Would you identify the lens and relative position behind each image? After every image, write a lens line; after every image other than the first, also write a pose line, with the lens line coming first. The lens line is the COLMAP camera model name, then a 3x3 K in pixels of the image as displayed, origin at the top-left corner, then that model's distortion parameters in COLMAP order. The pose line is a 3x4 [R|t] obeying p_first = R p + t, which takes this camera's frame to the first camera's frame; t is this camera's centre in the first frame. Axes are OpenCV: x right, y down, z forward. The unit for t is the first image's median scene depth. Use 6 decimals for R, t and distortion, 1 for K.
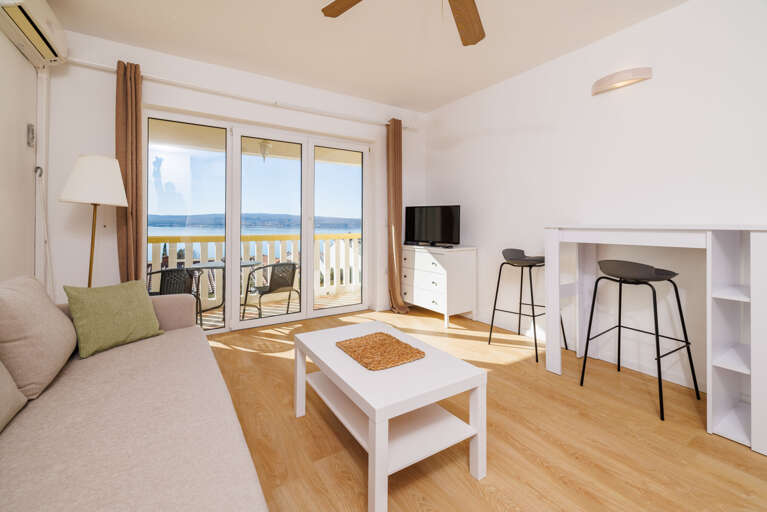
lens RADIAL K [[336.1, 0, 385.3], [0, 336.1, 219.0], [0, 0, 1]] dist [0.001449, 0.000311]
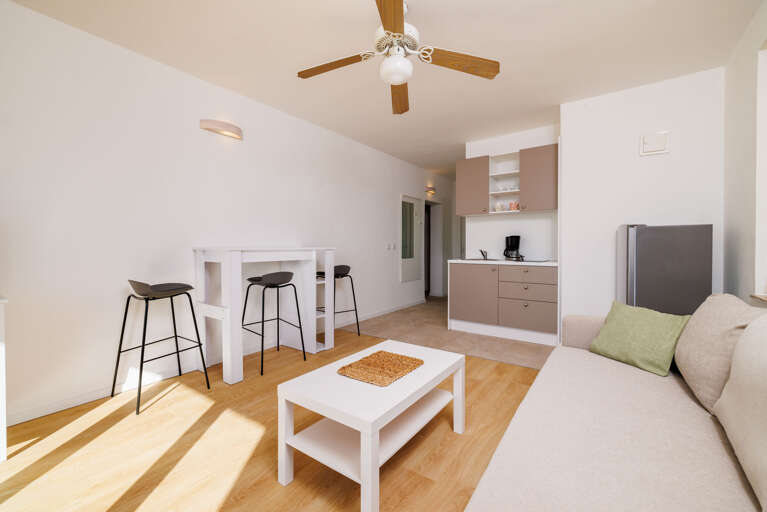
lens RADIAL K [[332.0, 0, 383.5], [0, 332.0, 256.0], [0, 0, 1]] dist [-0.000326, 0.000010]
pose [[-0.375579, -0.027096, 0.926394, -0.756560], [-0.007340, 0.999628, 0.026263, 0.011606], [-0.926761, 0.003064, -0.375638, 1.077832]]
